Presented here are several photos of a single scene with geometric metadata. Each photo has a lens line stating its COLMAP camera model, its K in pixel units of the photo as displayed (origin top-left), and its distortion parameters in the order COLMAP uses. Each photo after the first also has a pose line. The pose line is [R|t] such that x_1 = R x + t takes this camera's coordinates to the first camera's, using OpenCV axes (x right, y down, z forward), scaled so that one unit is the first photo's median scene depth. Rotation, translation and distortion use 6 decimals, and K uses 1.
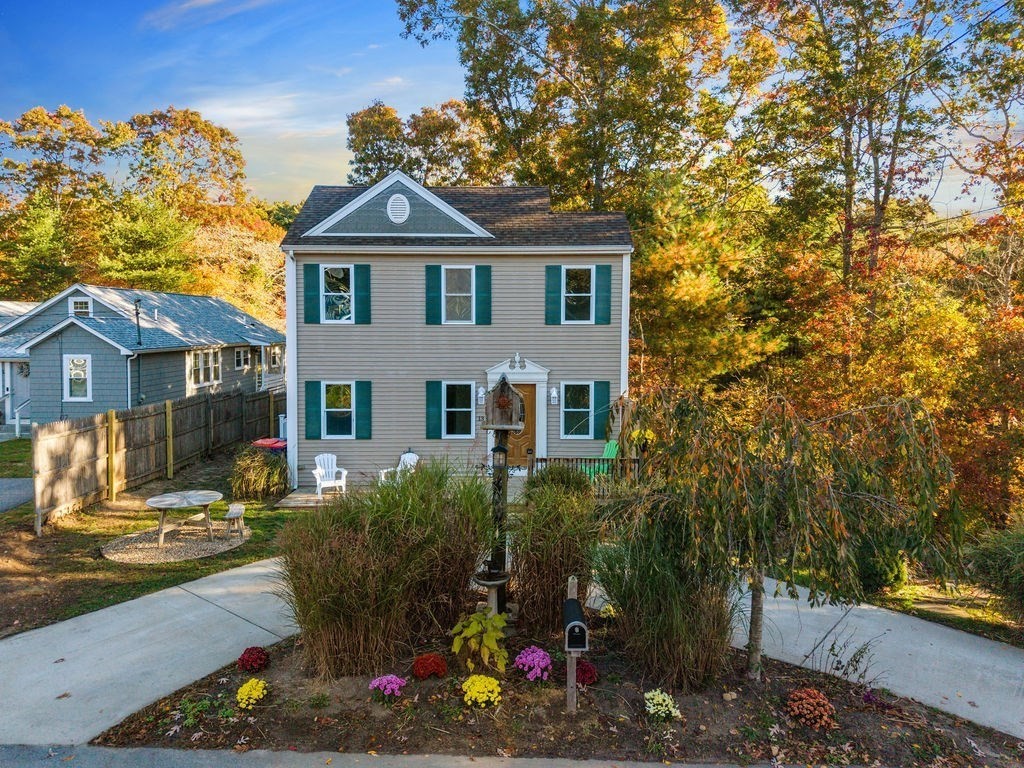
lens RADIAL K [[693.5, 0, 515.8], [0, 693.5, 350.9], [0, 0, 1]] dist [-0.000618, -0.003591]
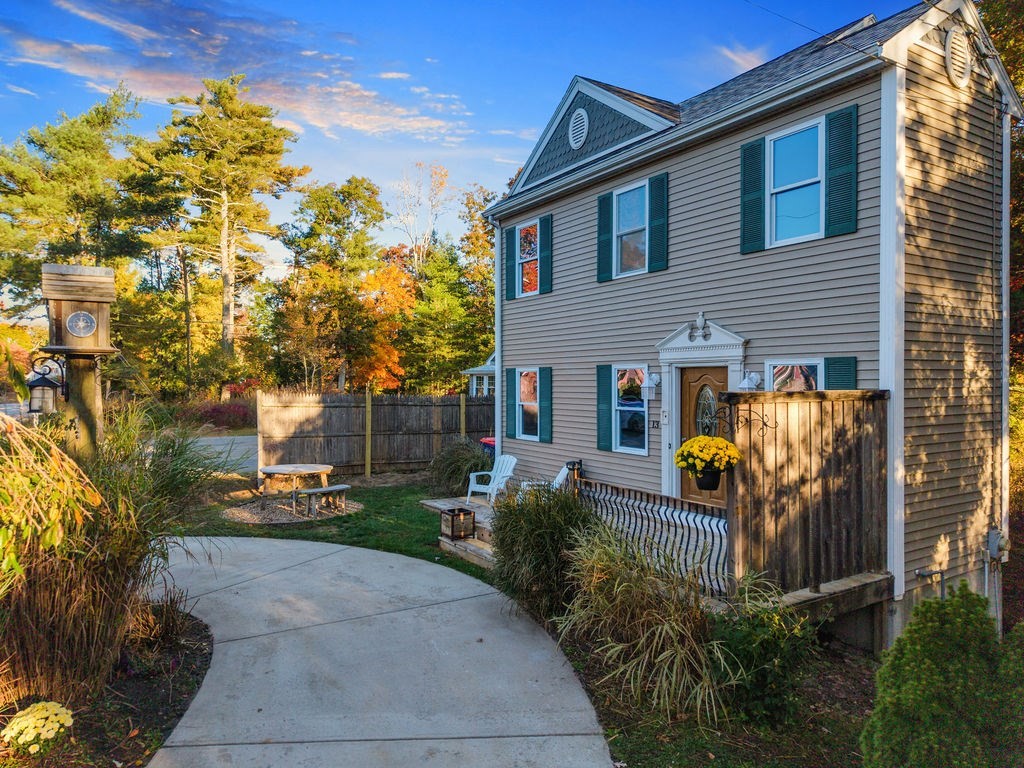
lens RADIAL K [[682.9, 0, 512.0], [0, 682.9, 384.0], [0, 0, 1]] dist [0.007690, -0.001321]
pose [[0.528137, 0.000464, -0.849159, 0.403474], [-0.031743, 0.999312, -0.019196, 0.078495], [0.848566, 0.037093, 0.527788, 0.571548]]
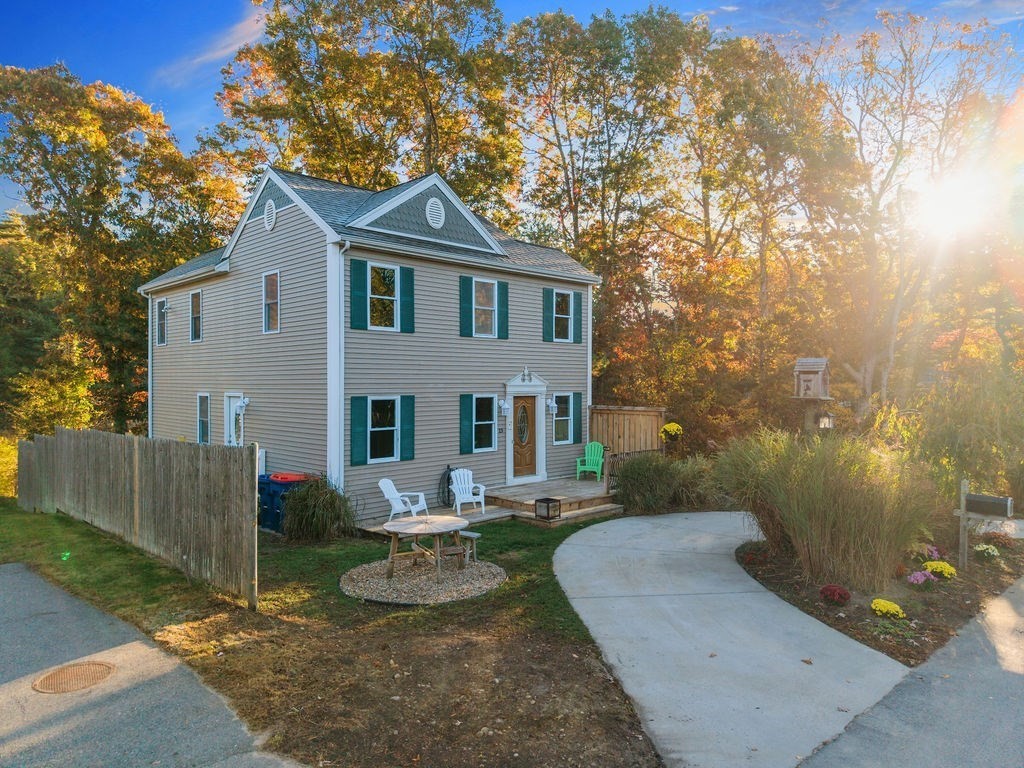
lens RADIAL K [[682.9, 0, 512.0], [0, 682.9, 384.0], [0, 0, 1]] dist [0.007690, -0.001321]
pose [[0.718487, -0.004842, 0.695523, -0.744224], [0.027779, 0.999378, -0.021738, 0.051577], [-0.694985, 0.034939, 0.718175, 0.263806]]
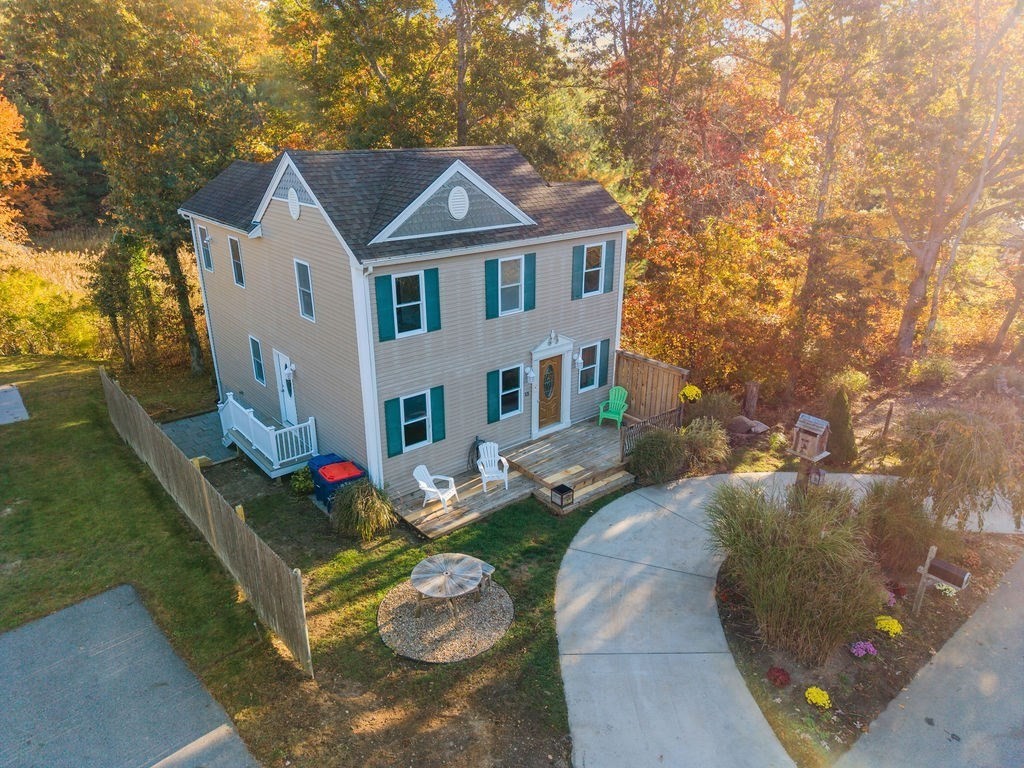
lens RADIAL K [[682.9, 0, 512.0], [0, 682.9, 384.0], [0, 0, 1]] dist [0.007690, -0.001321]
pose [[0.775013, -0.228781, 0.589079, -0.704154], [0.025044, 0.942555, 0.333112, -0.278206], [-0.631449, -0.243413, 0.736222, 0.227266]]
